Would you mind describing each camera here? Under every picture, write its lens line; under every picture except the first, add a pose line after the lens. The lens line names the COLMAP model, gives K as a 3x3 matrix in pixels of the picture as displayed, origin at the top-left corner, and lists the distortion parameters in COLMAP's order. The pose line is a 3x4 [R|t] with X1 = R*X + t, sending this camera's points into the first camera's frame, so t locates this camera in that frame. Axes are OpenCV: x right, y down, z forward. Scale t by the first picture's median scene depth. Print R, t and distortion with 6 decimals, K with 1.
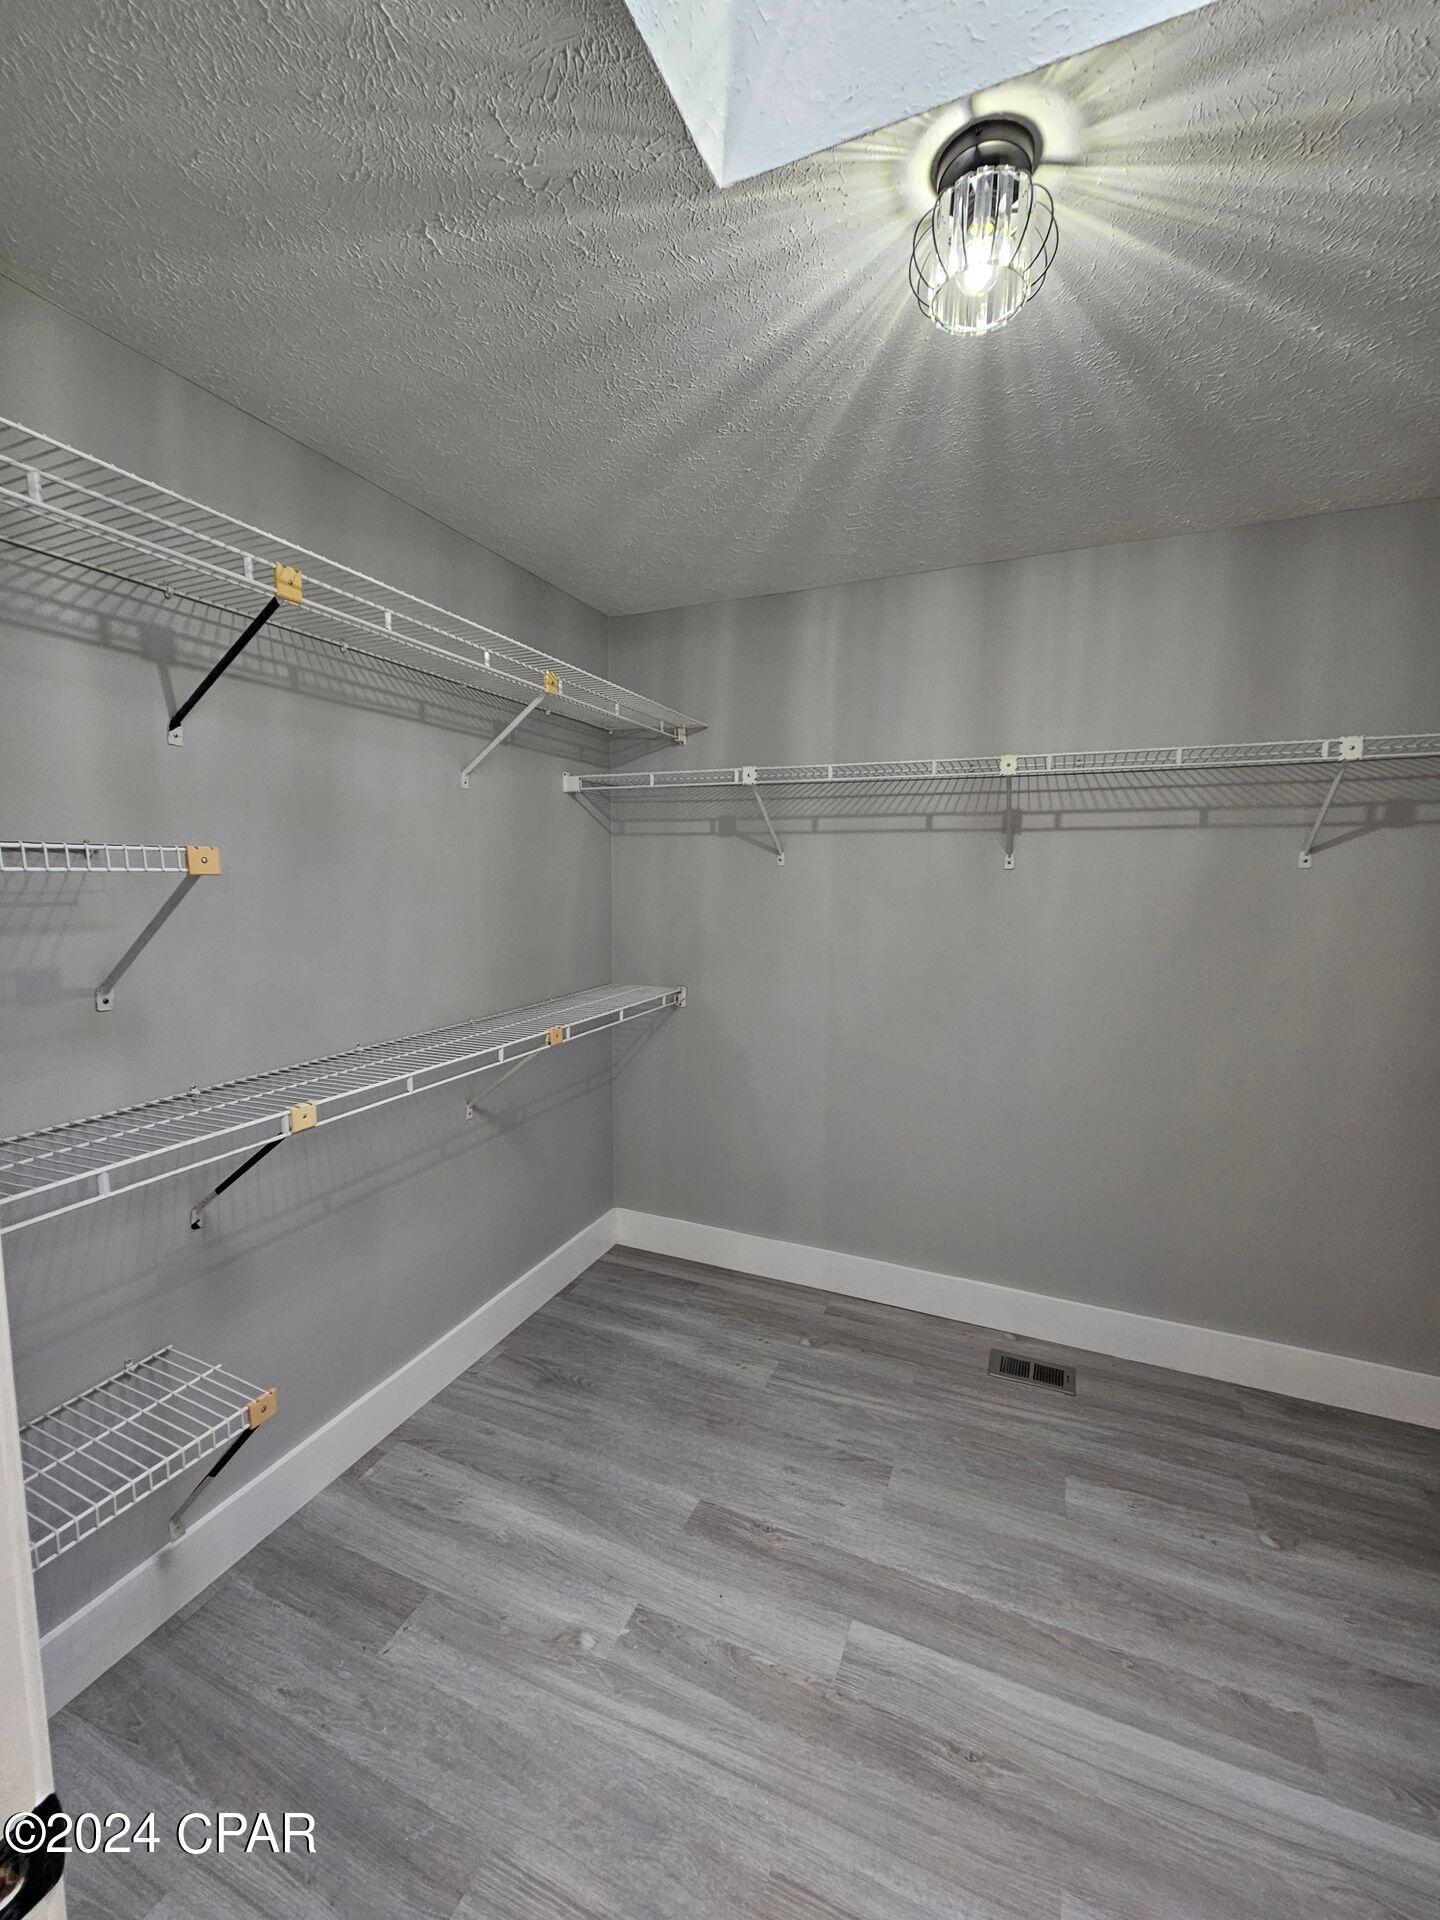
lens RADIAL K [[787.9, 0, 716.0], [0, 787.9, 951.6], [0, 0, 1]] dist [0.002174, -0.000209]
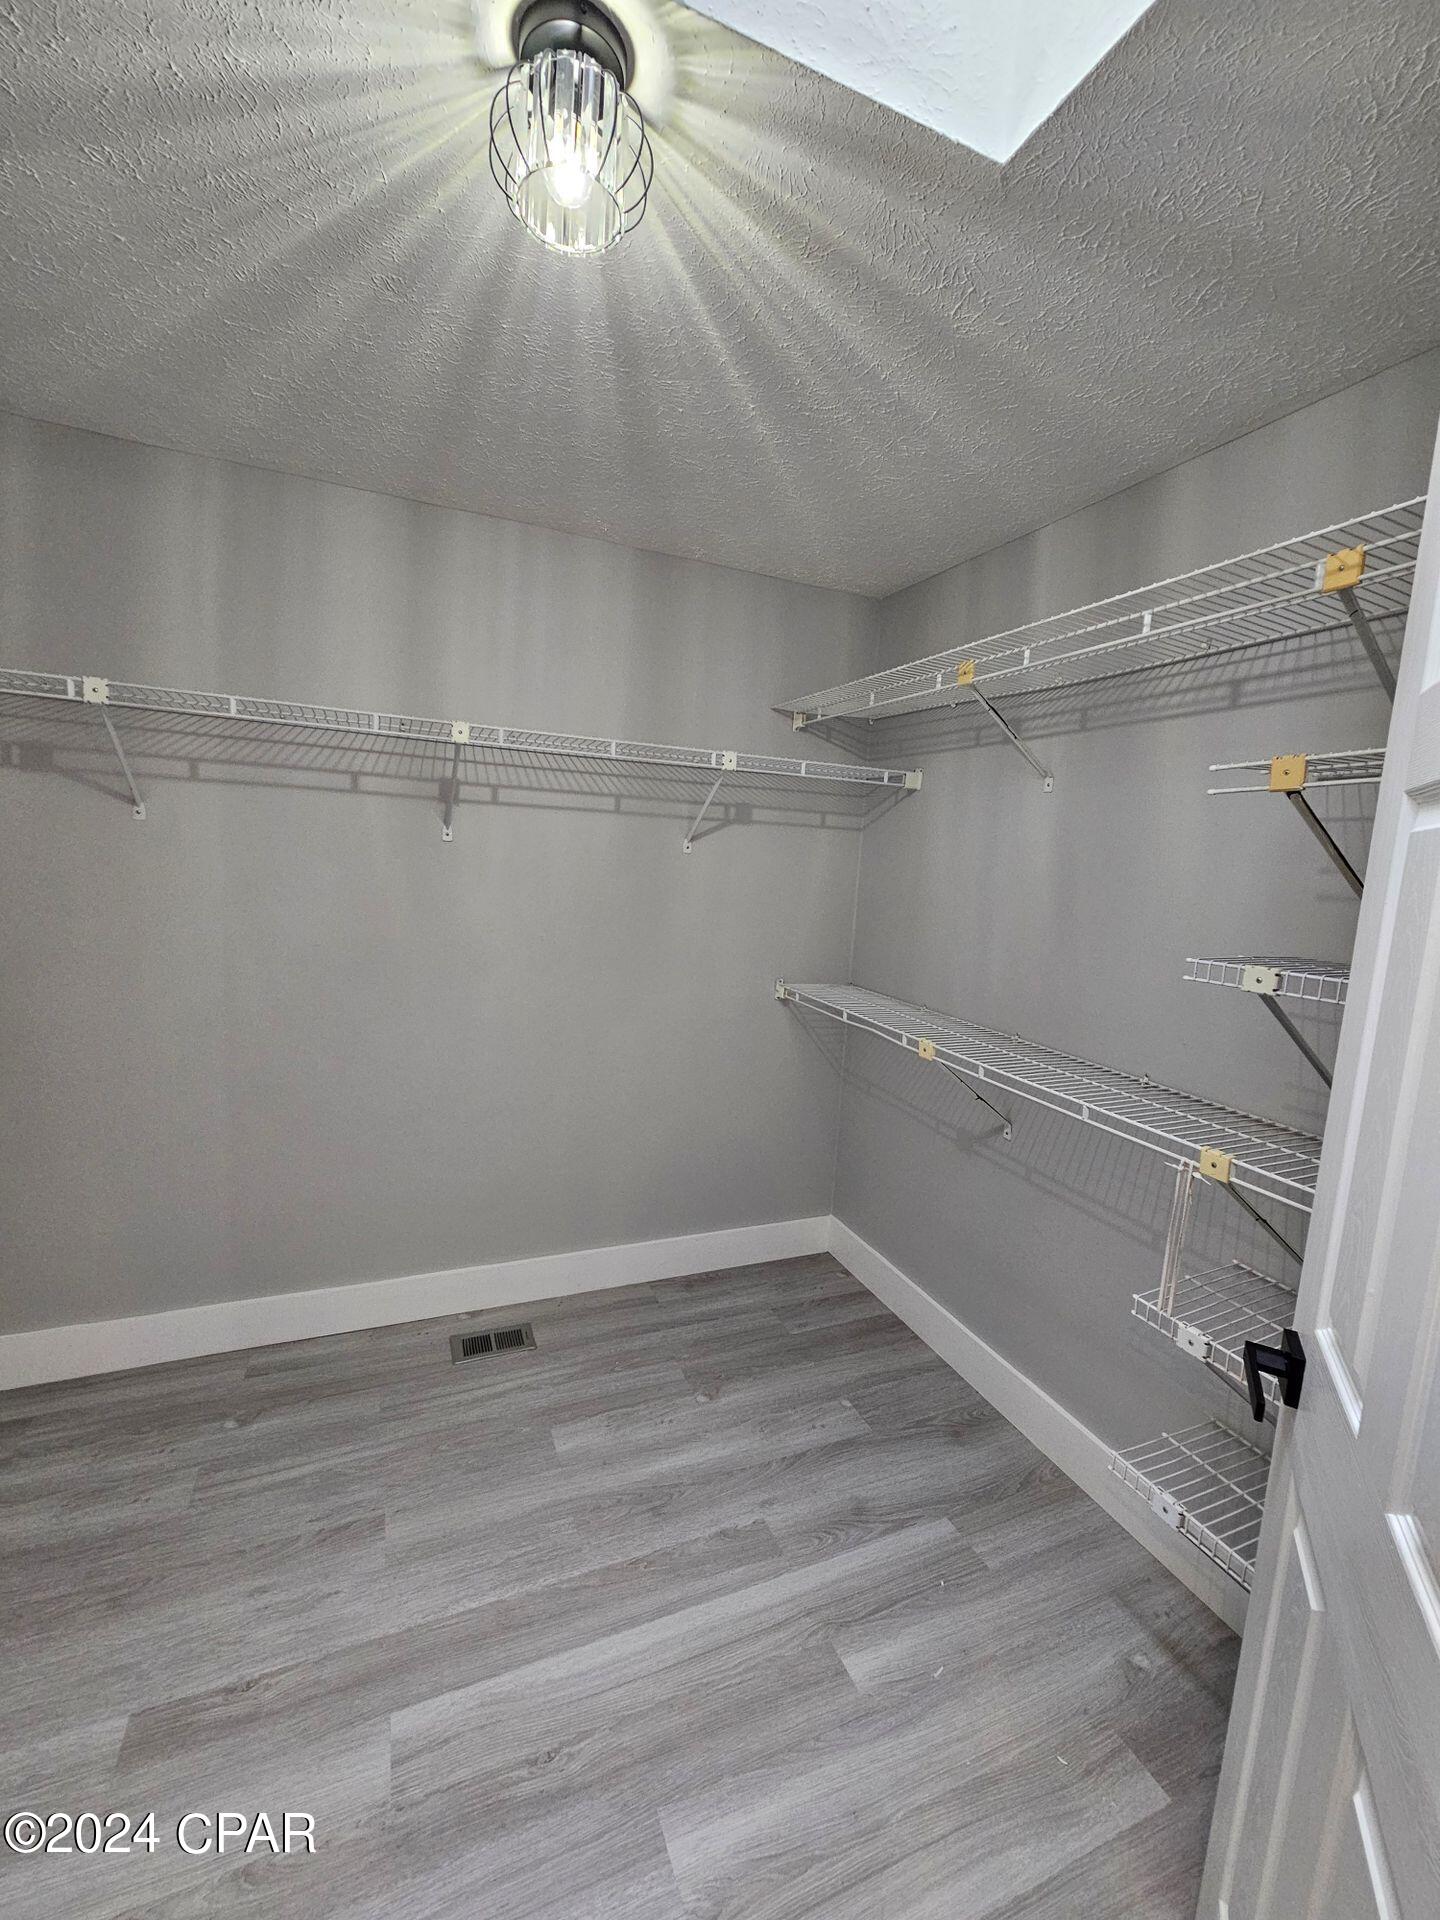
lens RADIAL K [[787.9, 0, 724.4], [0, 787.9, 955.1], [0, 0, 1]] dist [0.002174, -0.000209]
pose [[0.684505, -0.059761, 0.726555, -0.120382], [0.020003, 0.997799, 0.063226, -0.025827], [-0.728734, -0.028745, 0.684193, 0.125605]]
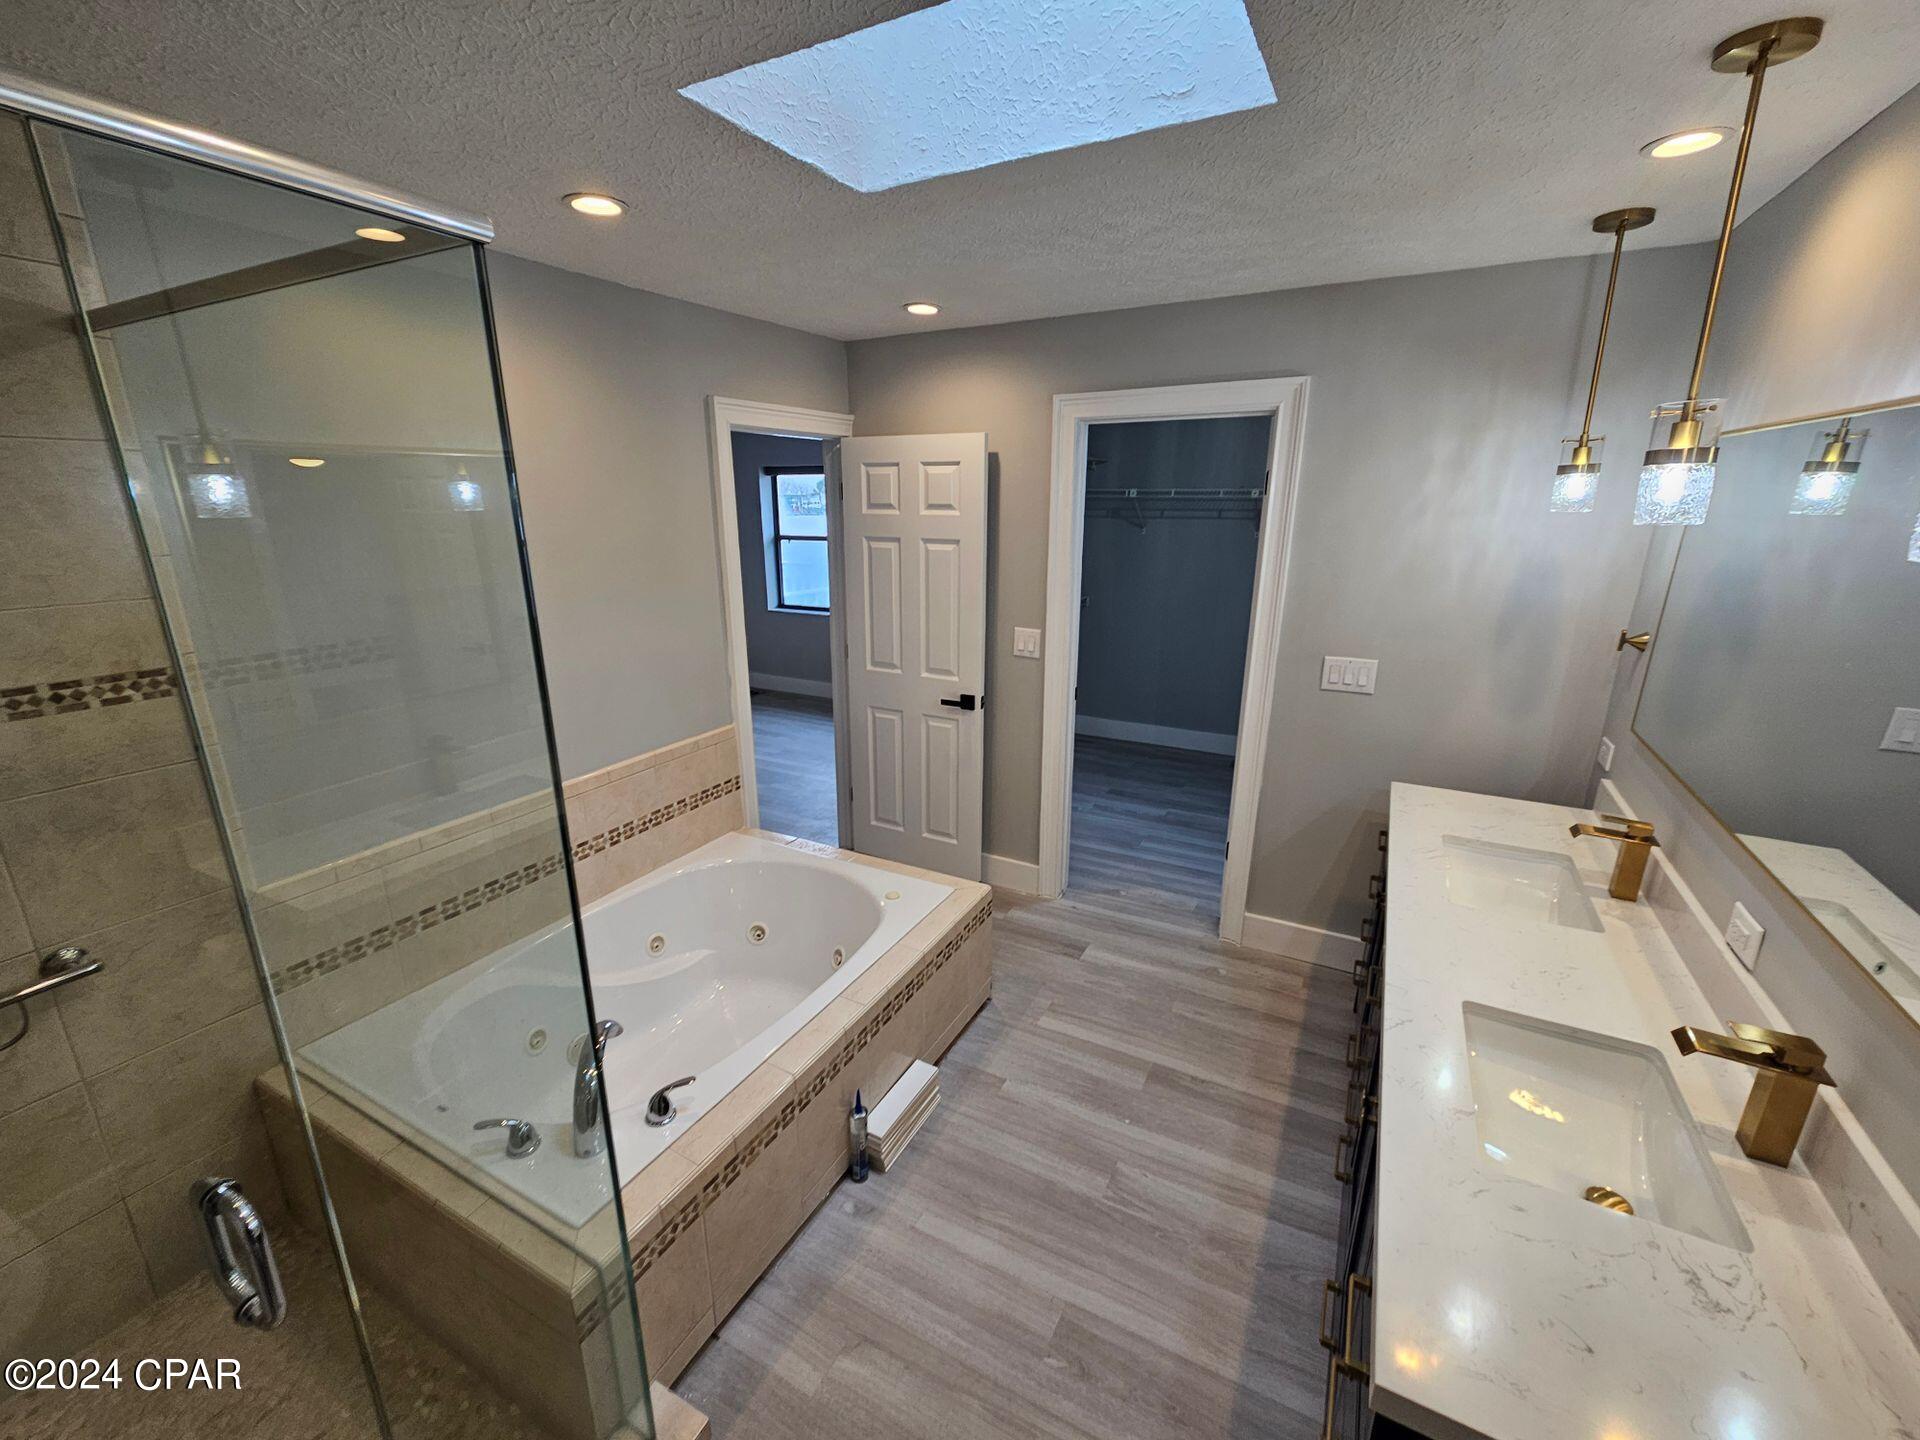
lens RADIAL K [[787.9, 0, 946.6], [0, 787.9, 724.8], [0, 0, 1]] dist [0.002174, -0.000209]
pose [[0.994908, 0.023902, -0.097915, -0.282553], [-0.006394, 0.984485, 0.175353, 0.025460], [0.100587, -0.173834, 0.979624, -1.488225]]
